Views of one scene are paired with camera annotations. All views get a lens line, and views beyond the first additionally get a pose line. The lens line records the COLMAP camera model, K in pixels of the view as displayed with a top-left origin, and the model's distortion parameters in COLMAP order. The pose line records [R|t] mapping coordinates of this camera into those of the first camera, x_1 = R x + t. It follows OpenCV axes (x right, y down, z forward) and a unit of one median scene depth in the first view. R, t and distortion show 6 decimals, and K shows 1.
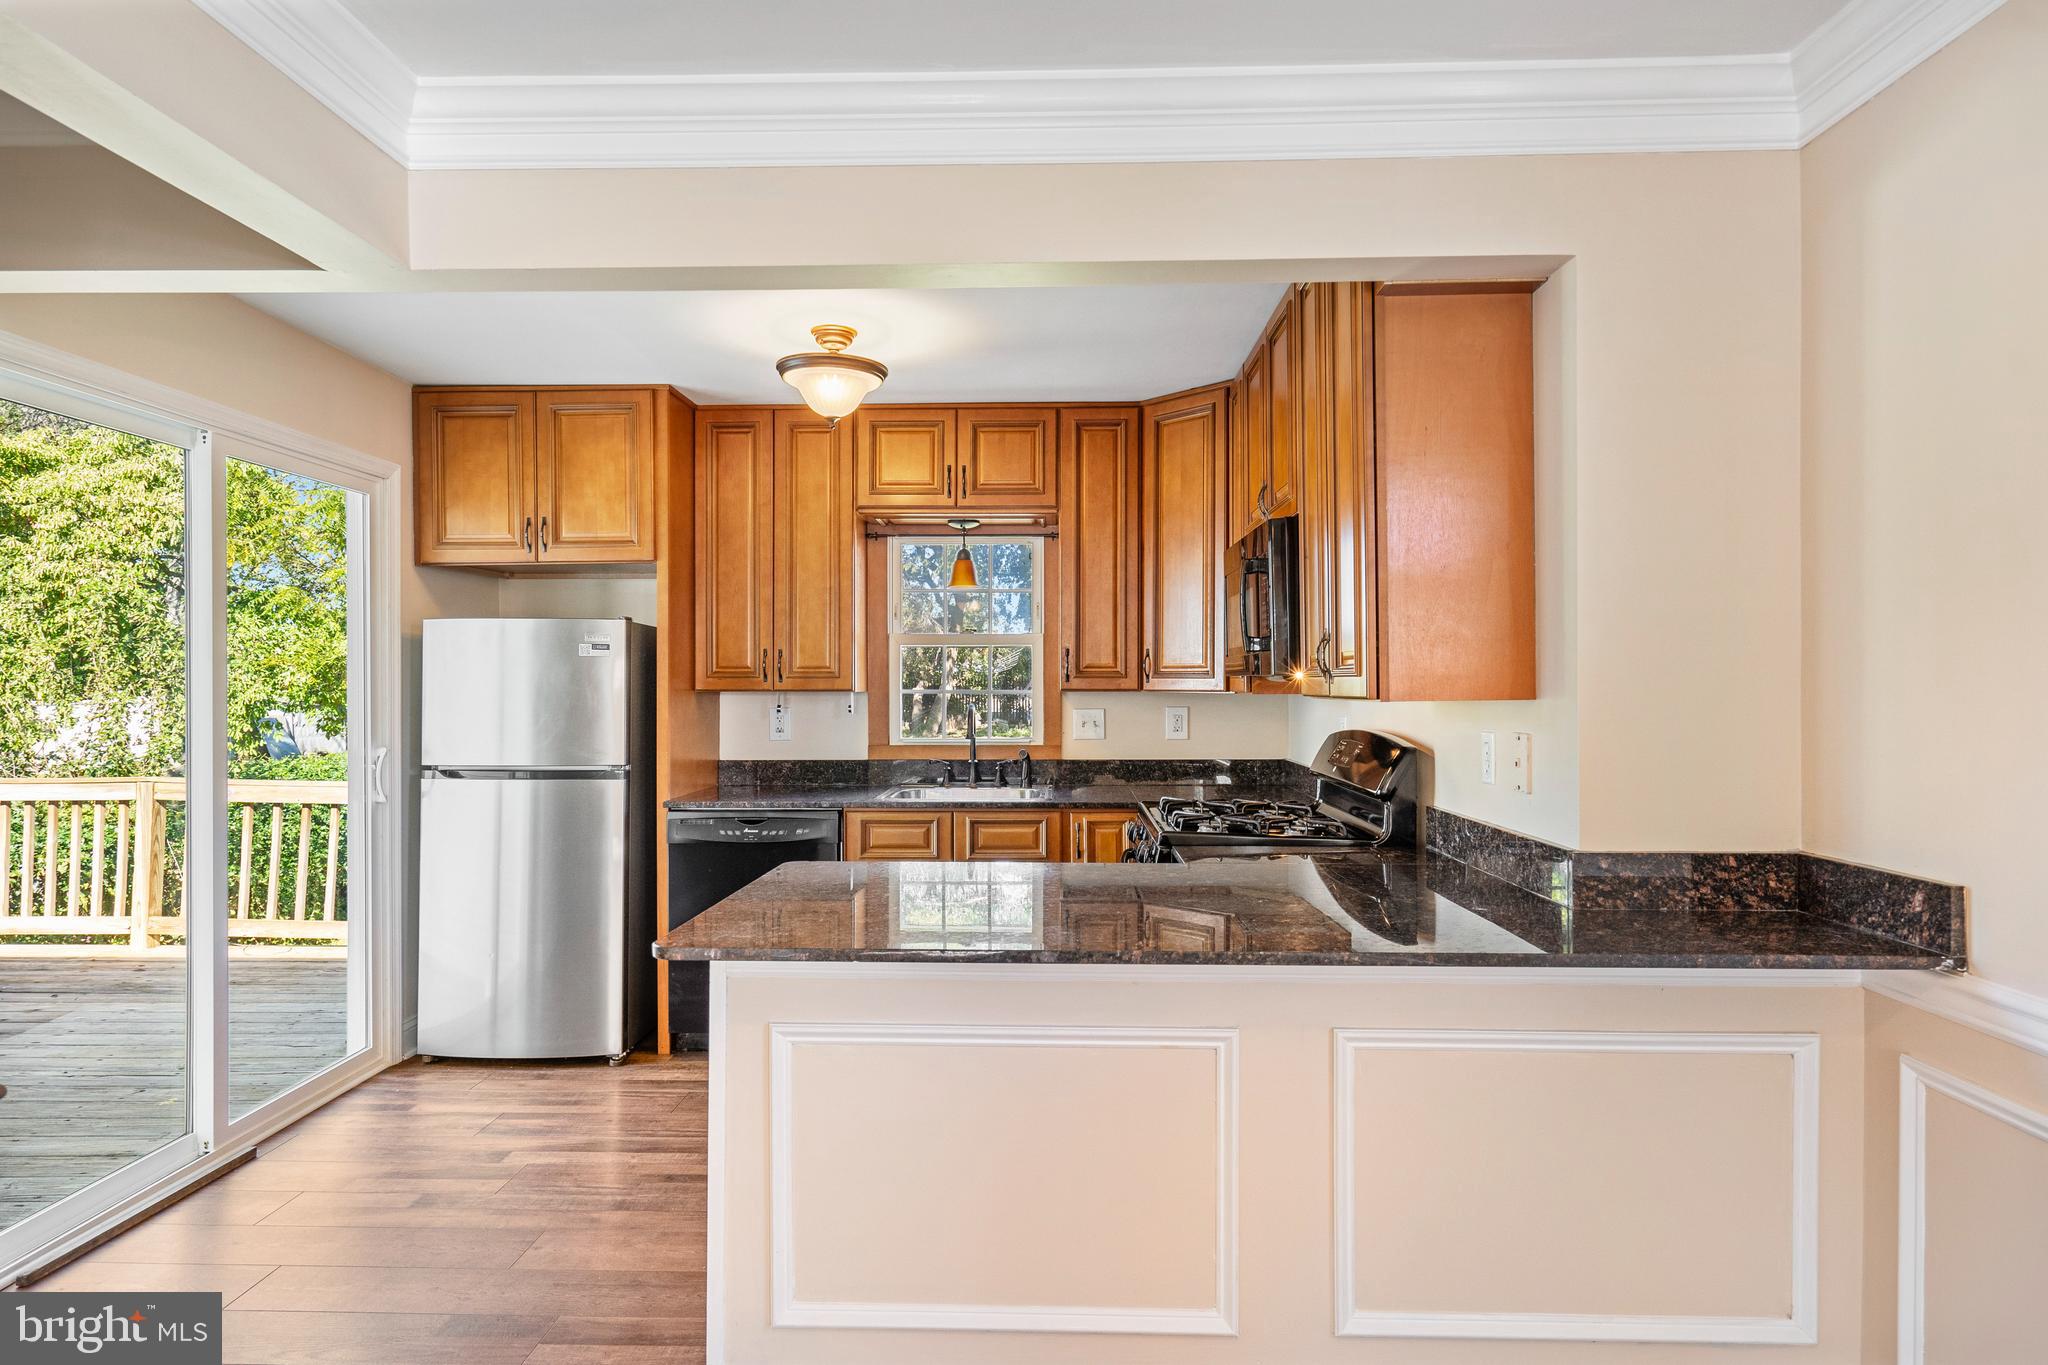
lens RADIAL K [[1127.8, 0, 1024.0], [0, 1127.8, 682.5], [0, 0, 1]] dist [0.009997, 0.000681]
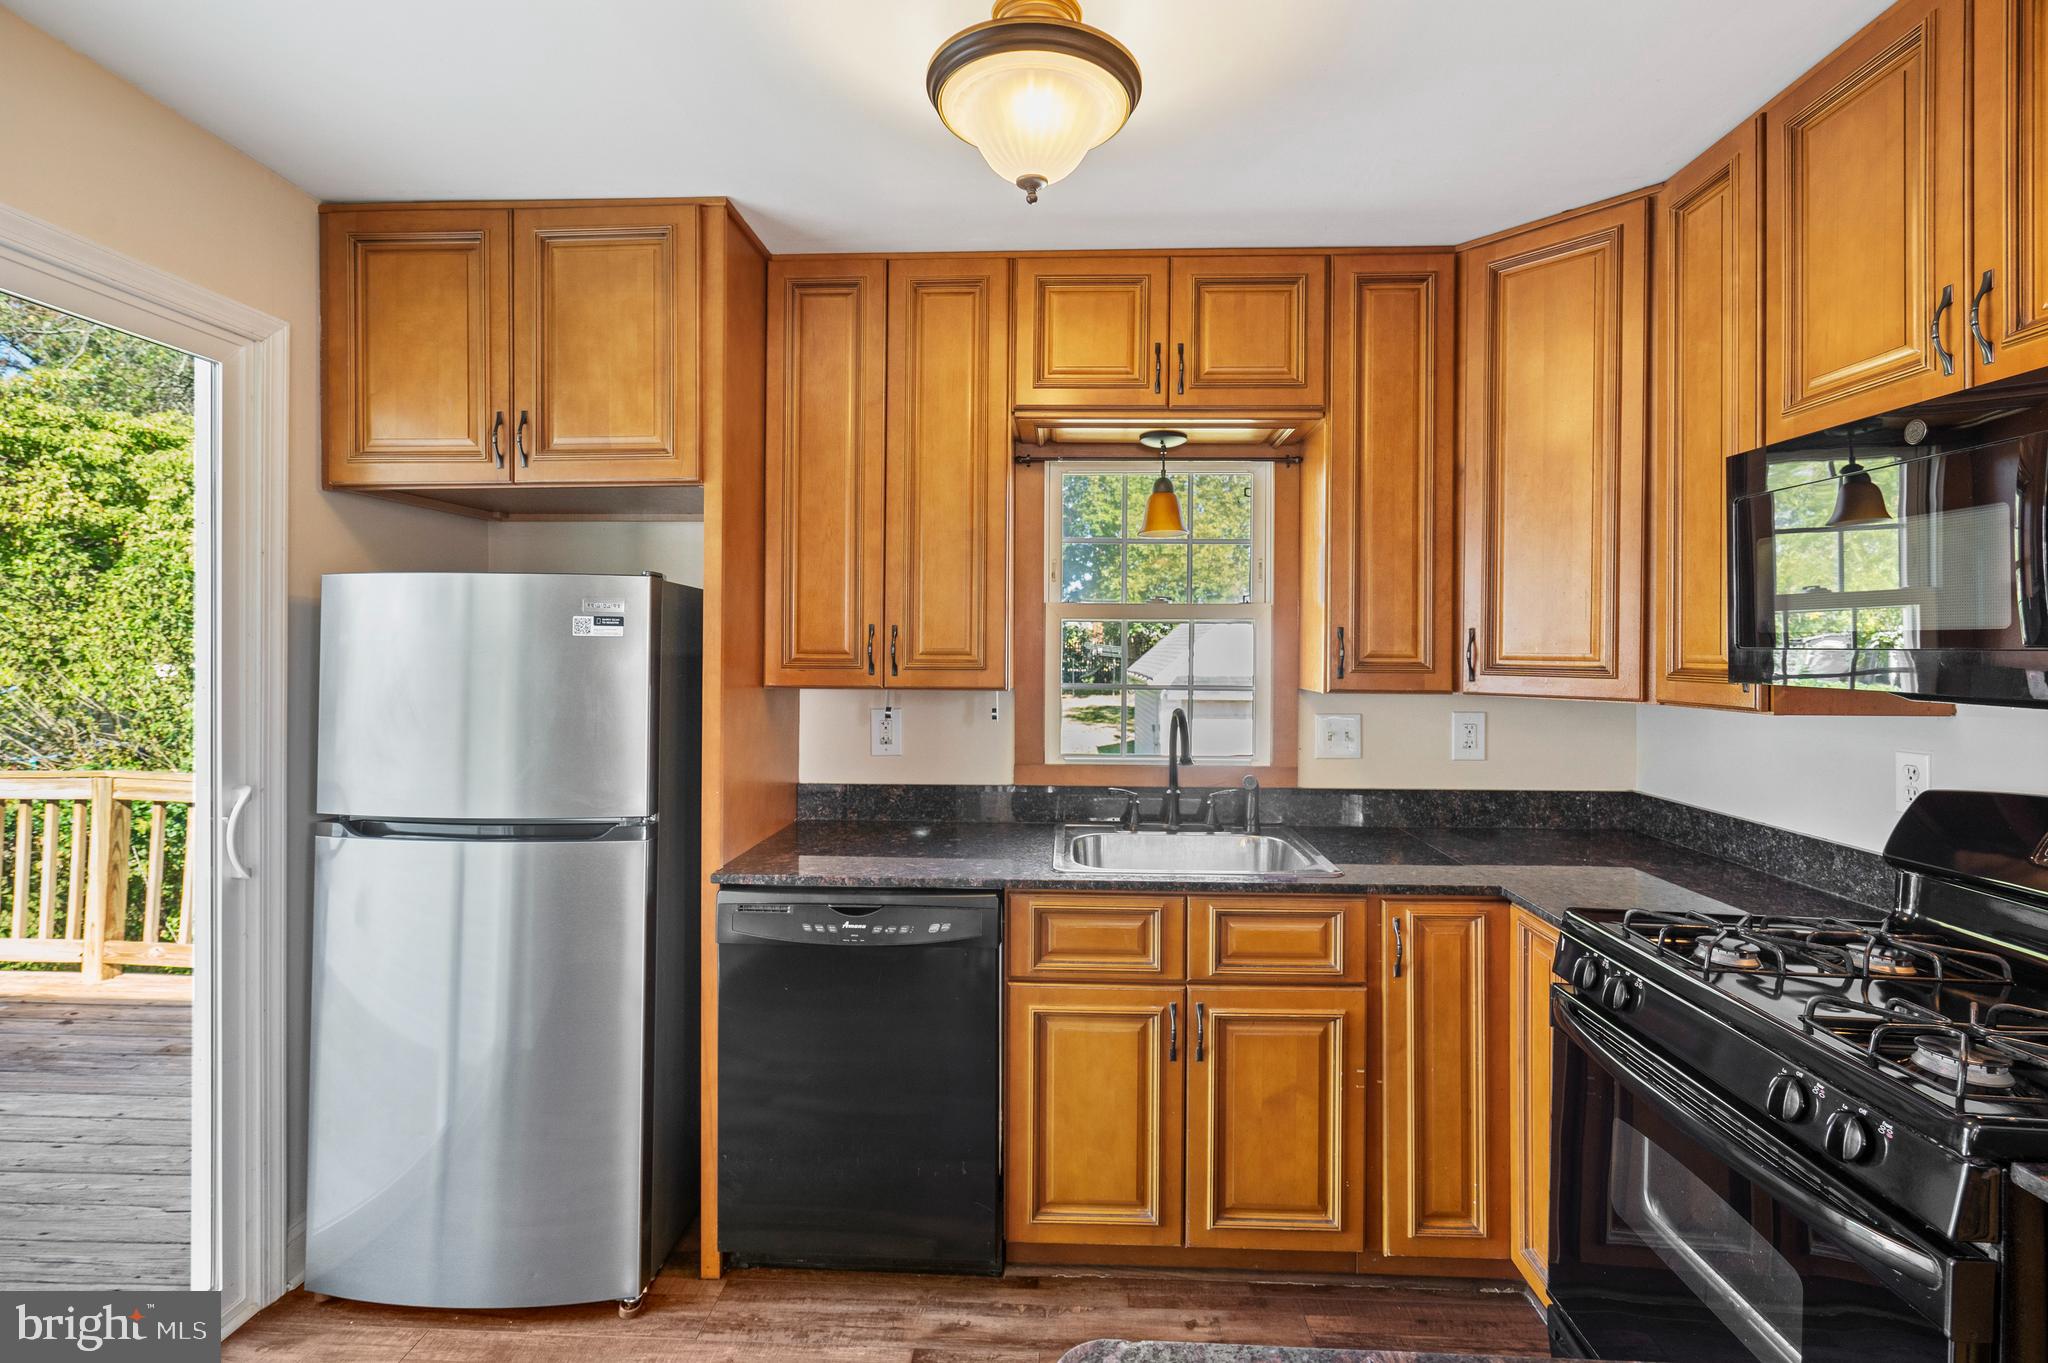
lens RADIAL K [[942.3, 0, 1035.7], [0, 942.3, 642.6], [0, 0, 1]] dist [-0.002217, 0.000153]
pose [[0.999964, 0.006505, -0.005404, -0.138565], [-0.006522, 0.999974, -0.003212, -0.019027], [0.005383, 0.003247, 0.999980, 0.479705]]
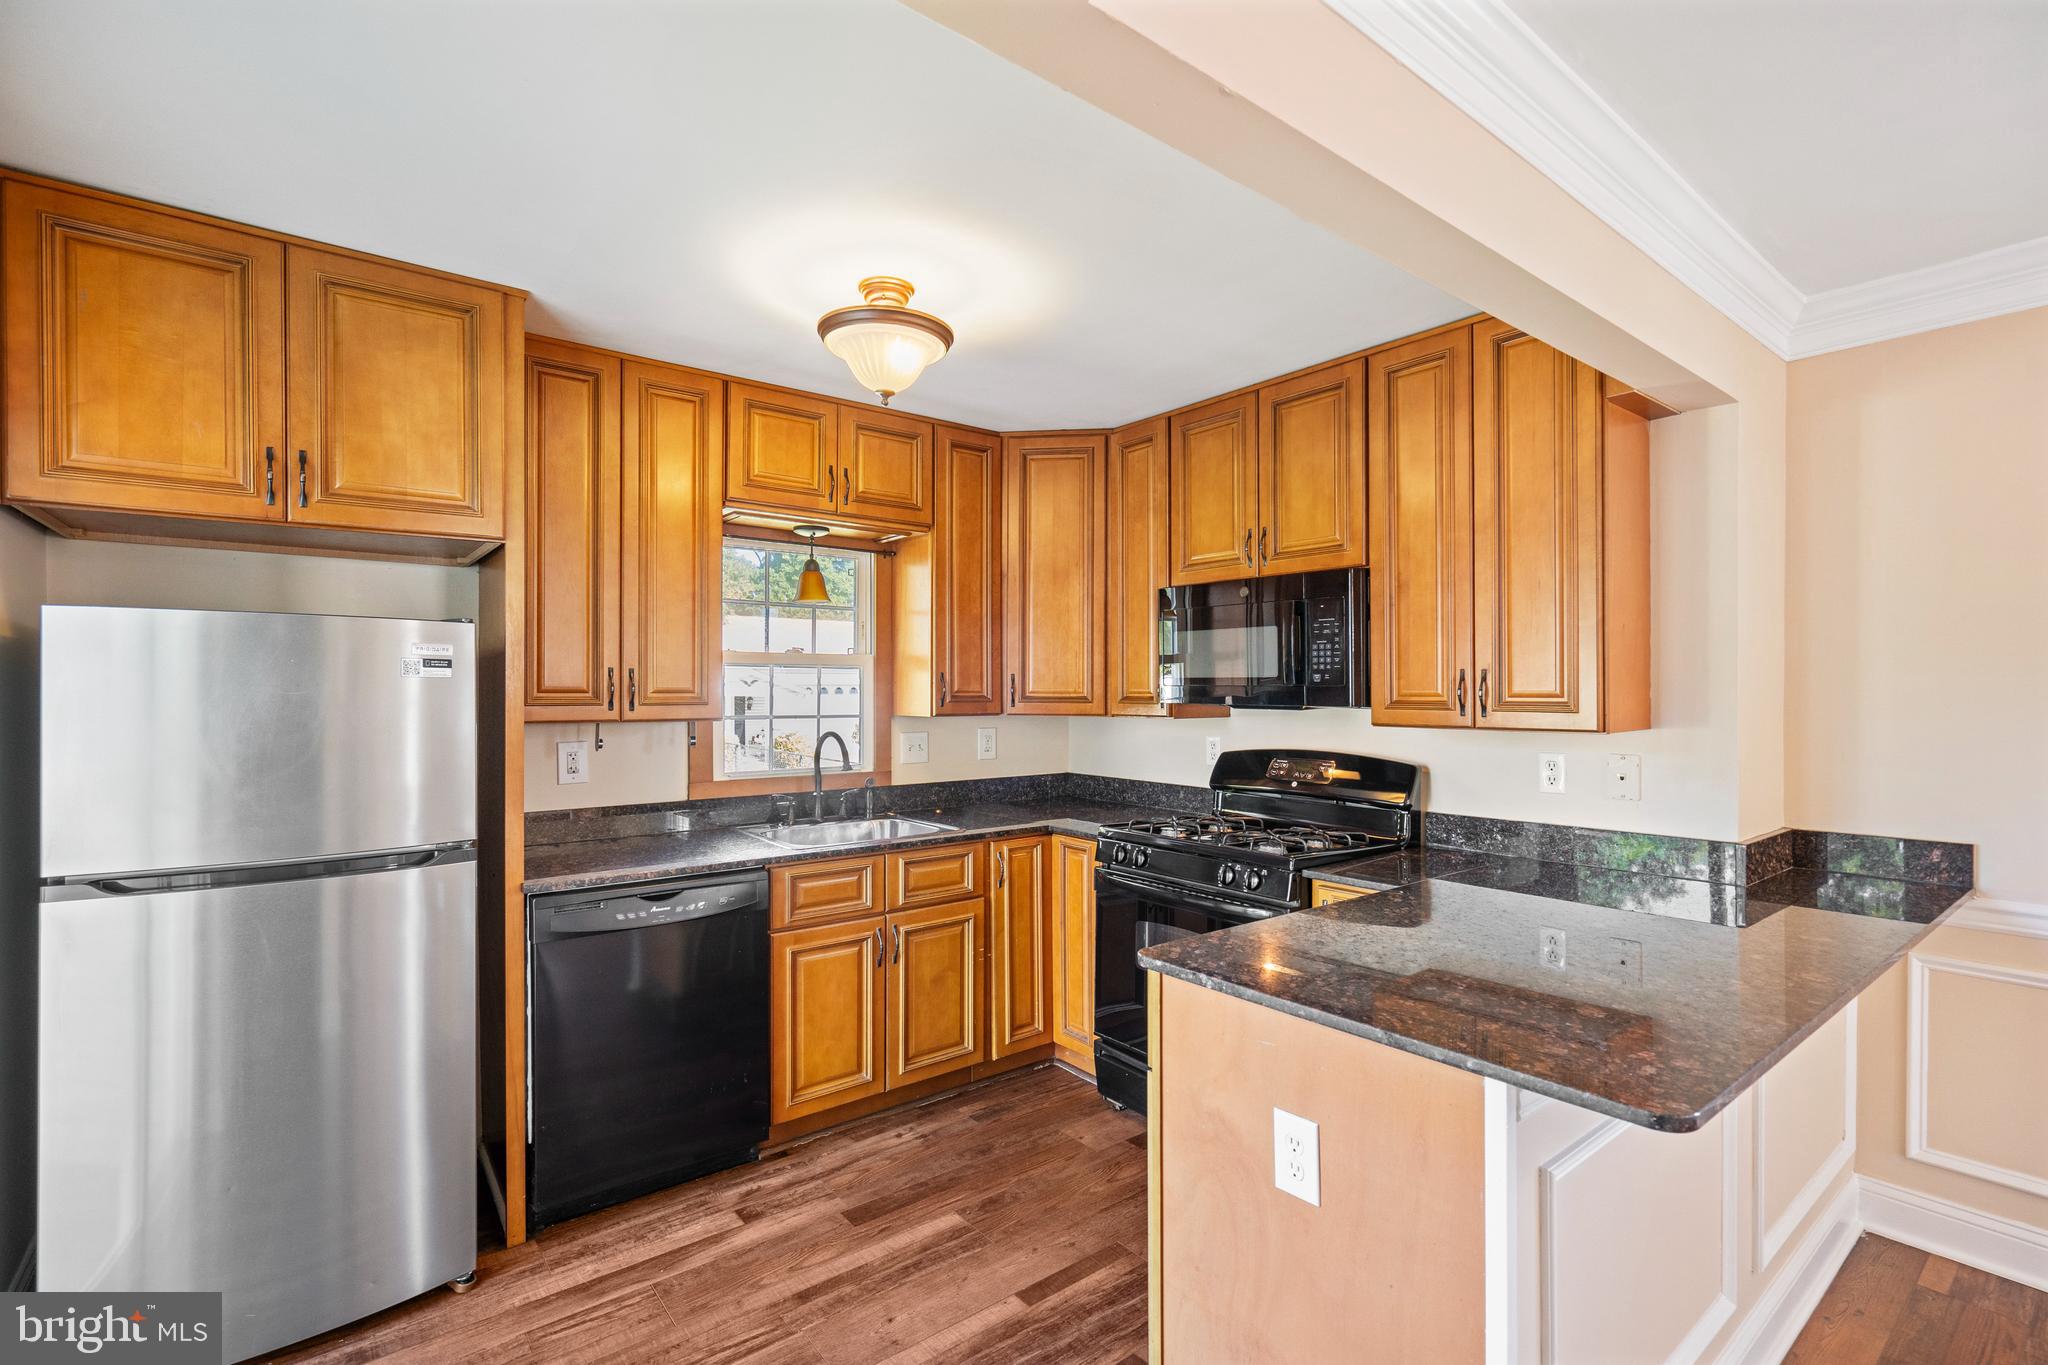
lens RADIAL K [[937.6, 0, 1024.0], [0, 937.6, 682.5], [0, 0, 1]] dist [0.001544, 0.000328]
pose [[0.764058, 0.006577, 0.645114, -0.448671], [-0.002400, 0.999970, -0.007353, -0.016245], [-0.645143, 0.004070, 0.764051, 0.349424]]
